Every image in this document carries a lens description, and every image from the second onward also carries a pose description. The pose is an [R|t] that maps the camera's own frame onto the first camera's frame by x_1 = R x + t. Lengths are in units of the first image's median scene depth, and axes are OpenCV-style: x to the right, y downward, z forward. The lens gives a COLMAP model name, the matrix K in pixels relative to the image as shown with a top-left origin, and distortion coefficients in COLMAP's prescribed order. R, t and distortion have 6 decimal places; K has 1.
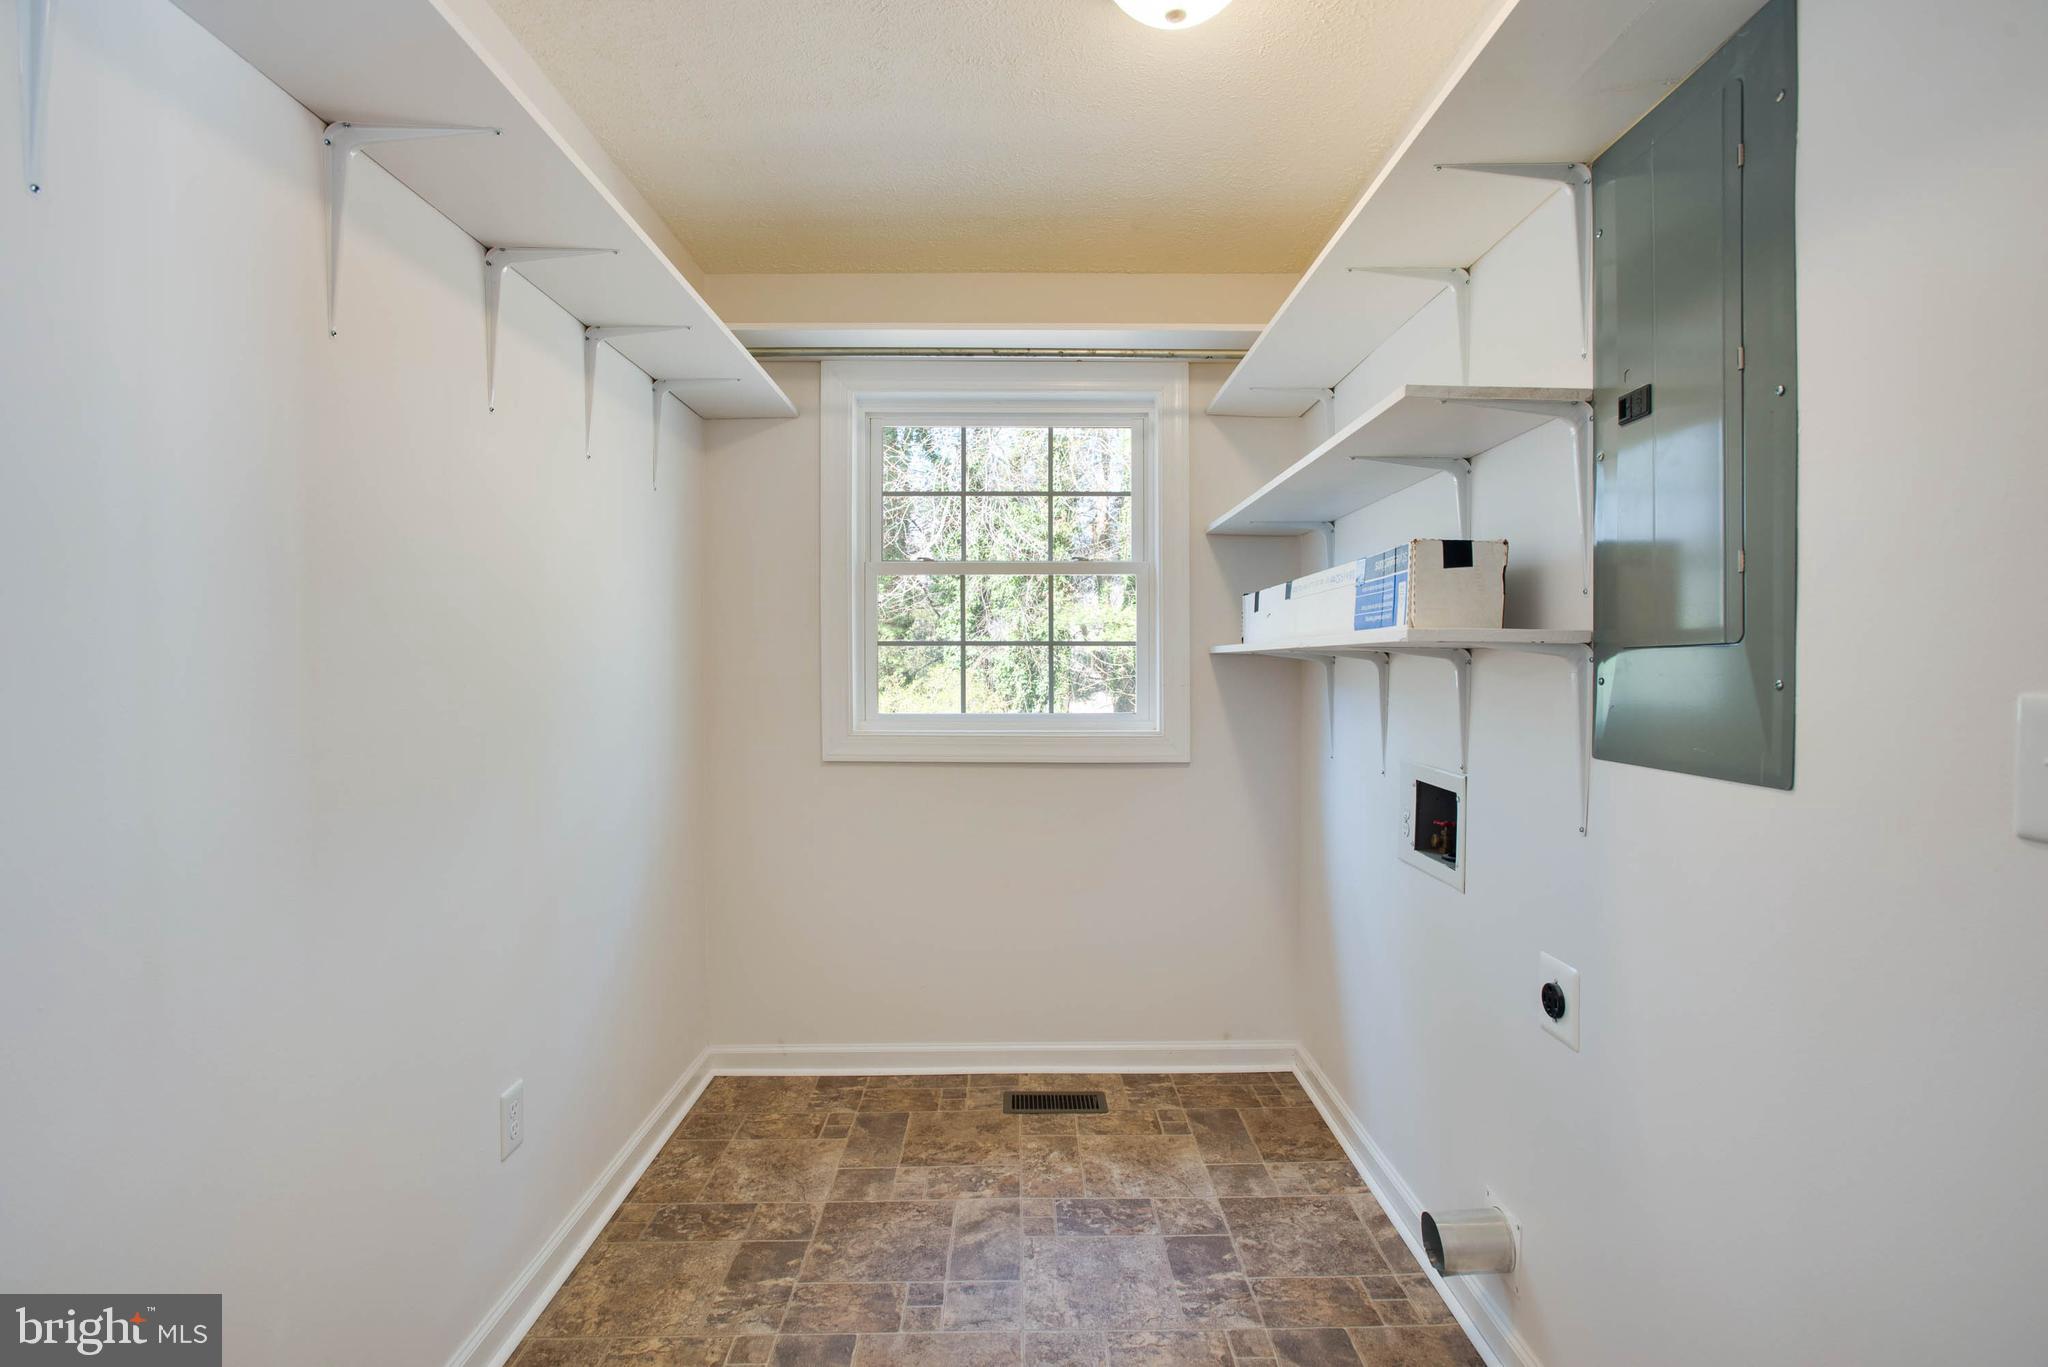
lens RADIAL K [[983.2, 0, 1030.0], [0, 983.2, 680.1], [0, 0, 1]] dist [-0.030744, 0.015197]
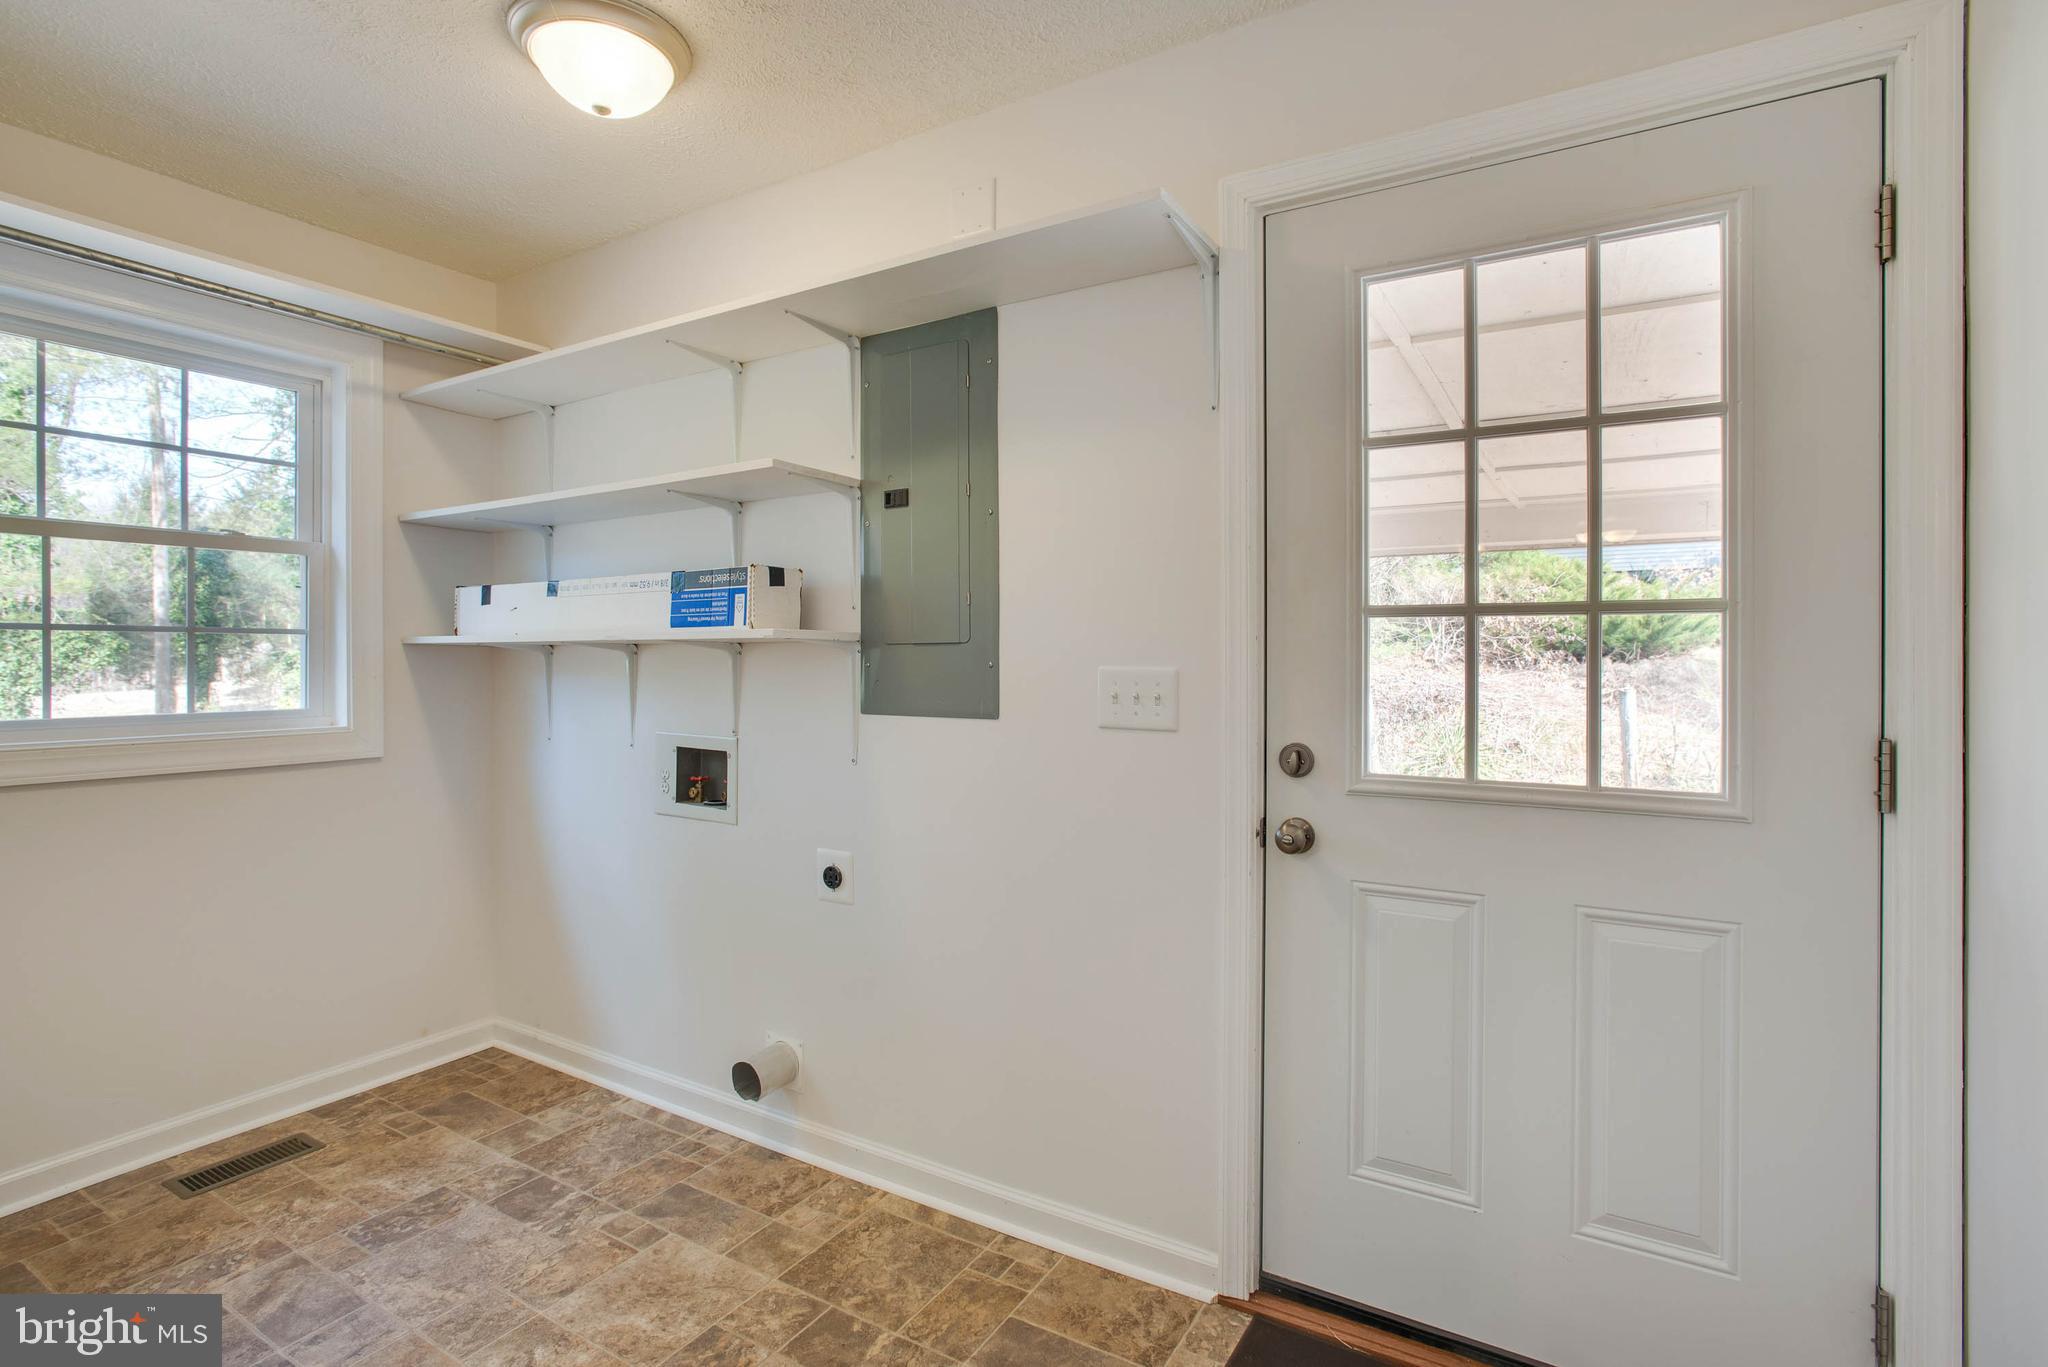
lens RADIAL K [[983.2, 0, 1019.2], [0, 983.2, 663.6], [0, 0, 1]] dist [-0.030744, 0.015197]
pose [[0.533642, -0.006961, 0.845682, -0.408119], [0.014285, 0.999898, -0.000783, 0.002454], [-0.845590, 0.012499, 0.533687, -0.041953]]
